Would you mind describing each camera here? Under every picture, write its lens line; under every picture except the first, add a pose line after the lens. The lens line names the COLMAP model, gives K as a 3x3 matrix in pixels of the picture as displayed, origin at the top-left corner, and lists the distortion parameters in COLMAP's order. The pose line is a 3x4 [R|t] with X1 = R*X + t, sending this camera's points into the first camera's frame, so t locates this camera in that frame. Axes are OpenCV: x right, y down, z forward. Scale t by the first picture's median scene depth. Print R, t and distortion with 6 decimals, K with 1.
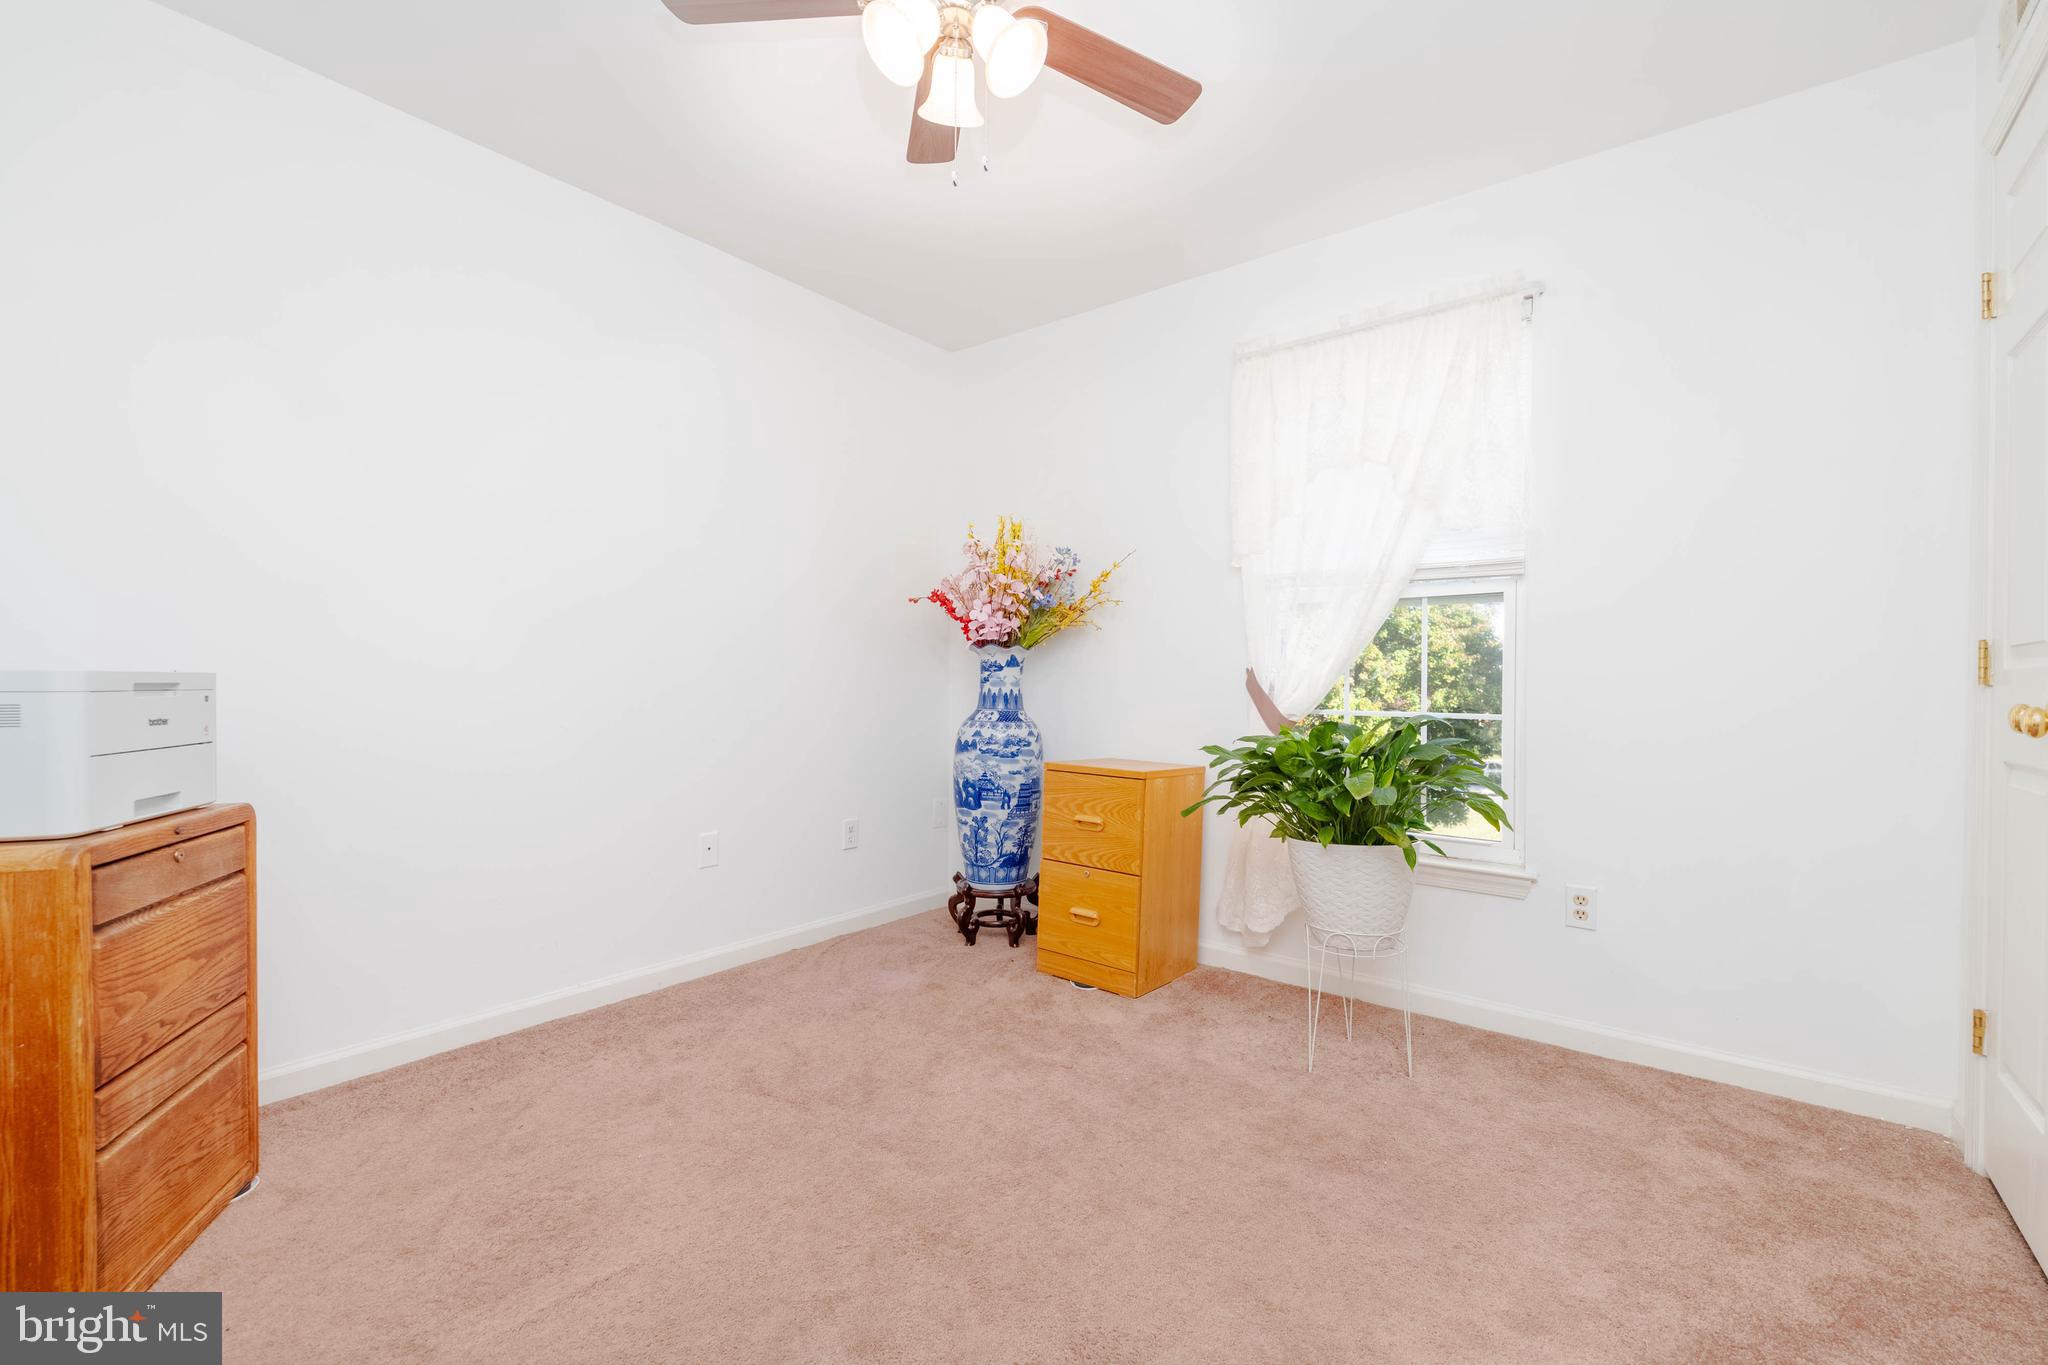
lens RADIAL K [[907.8, 0, 1024.0], [0, 907.8, 682.5], [0, 0, 1]] dist [0.004441, -0.005314]
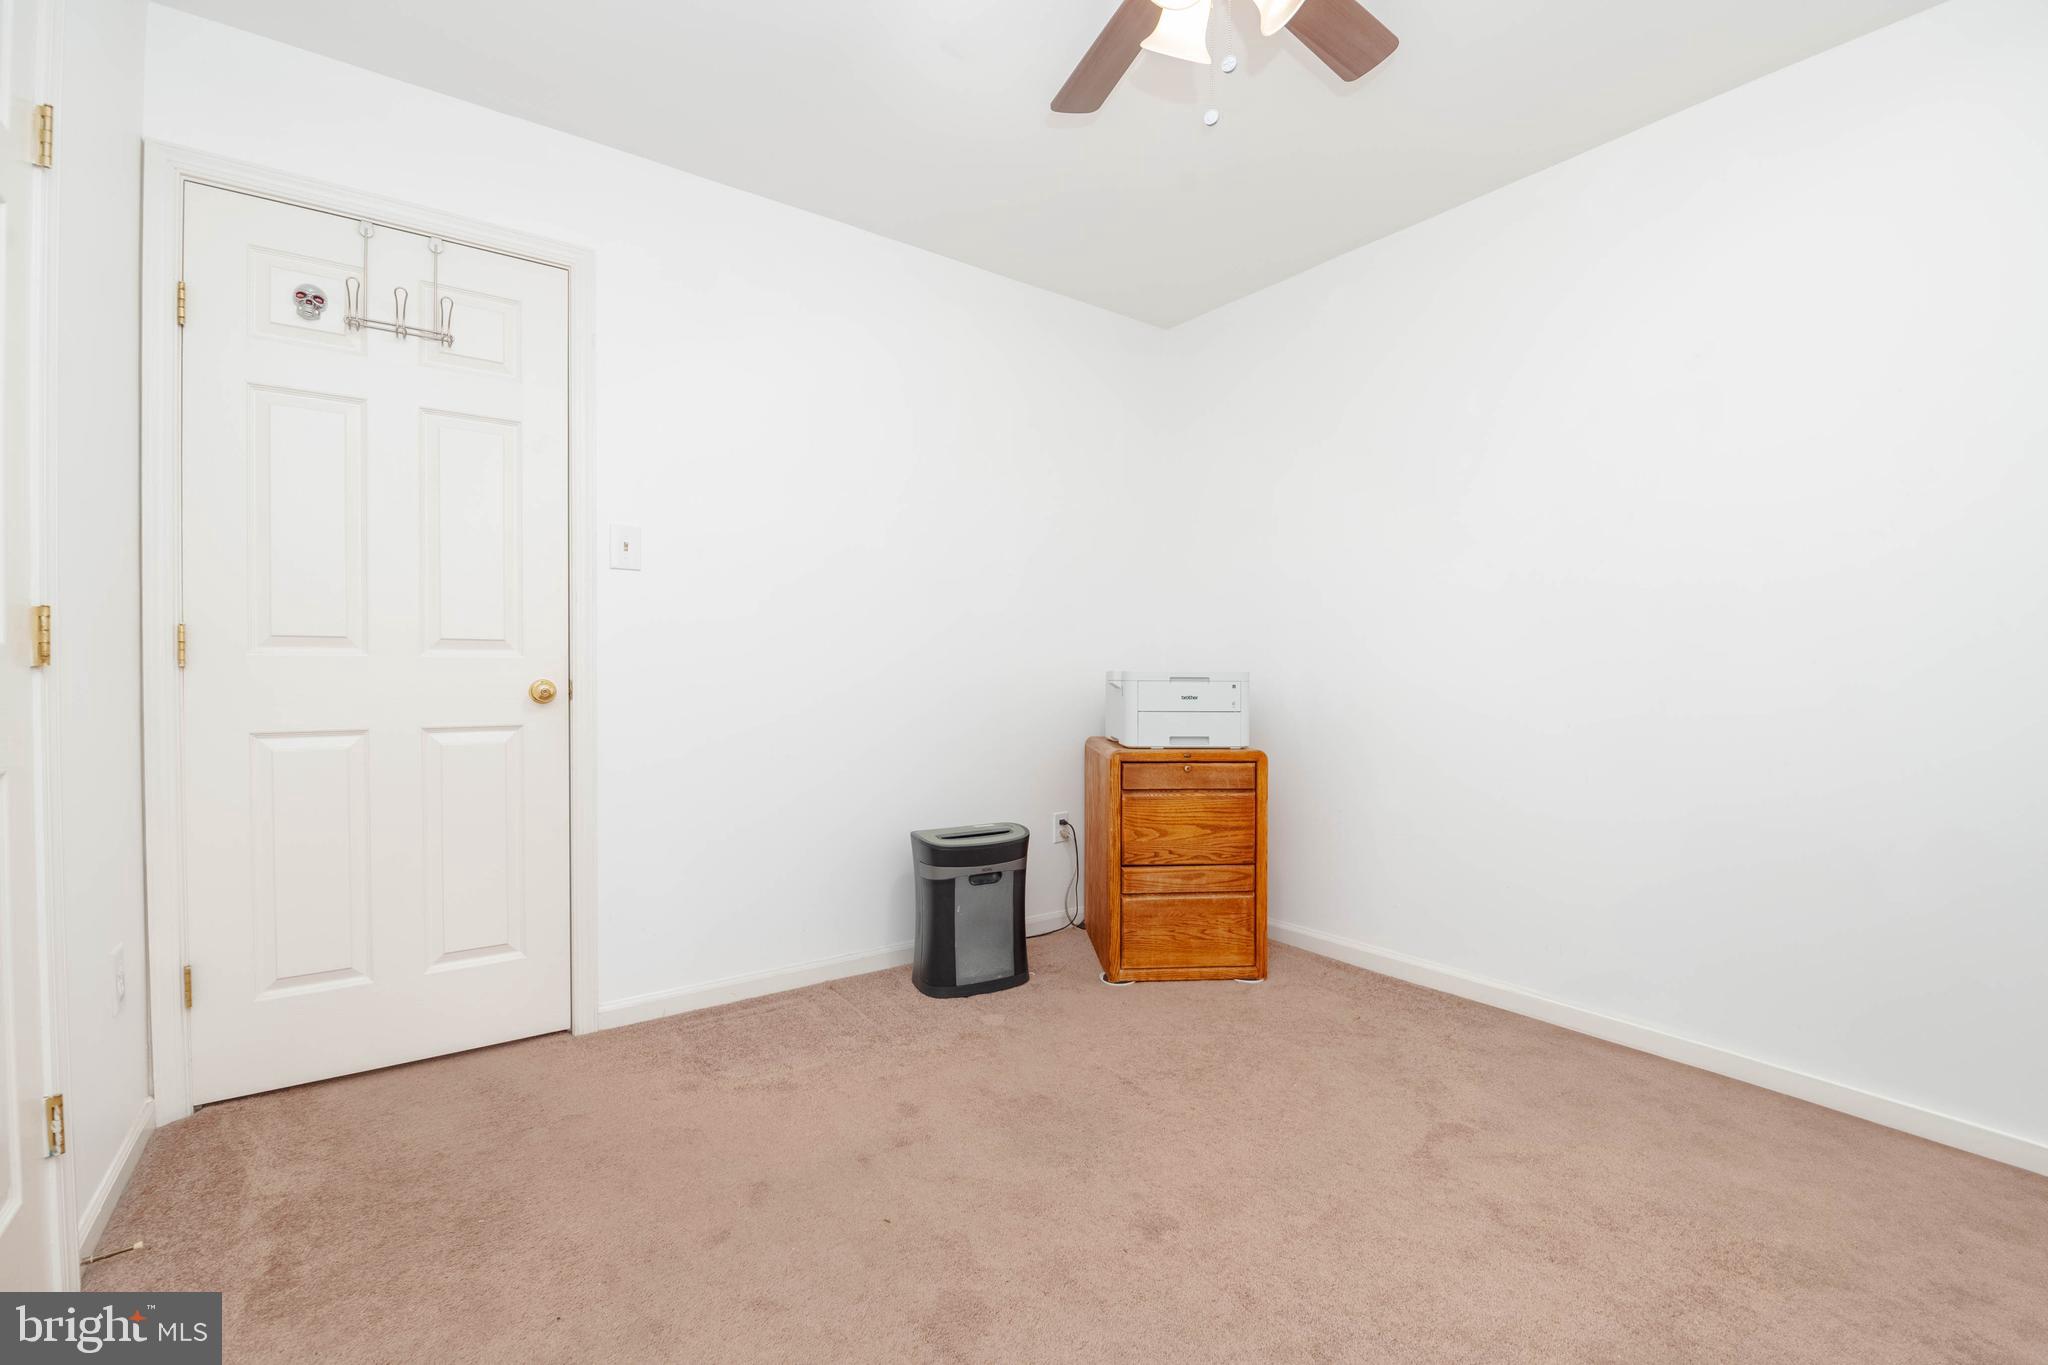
lens RADIAL K [[907.8, 0, 1024.0], [0, 907.8, 682.5], [0, 0, 1]] dist [0.004441, -0.005314]
pose [[-0.282477, -0.013879, -0.959174, 0.932087], [-0.008631, 0.999892, -0.011926, 0.036046], [0.959235, 0.004909, -0.282566, 1.155219]]
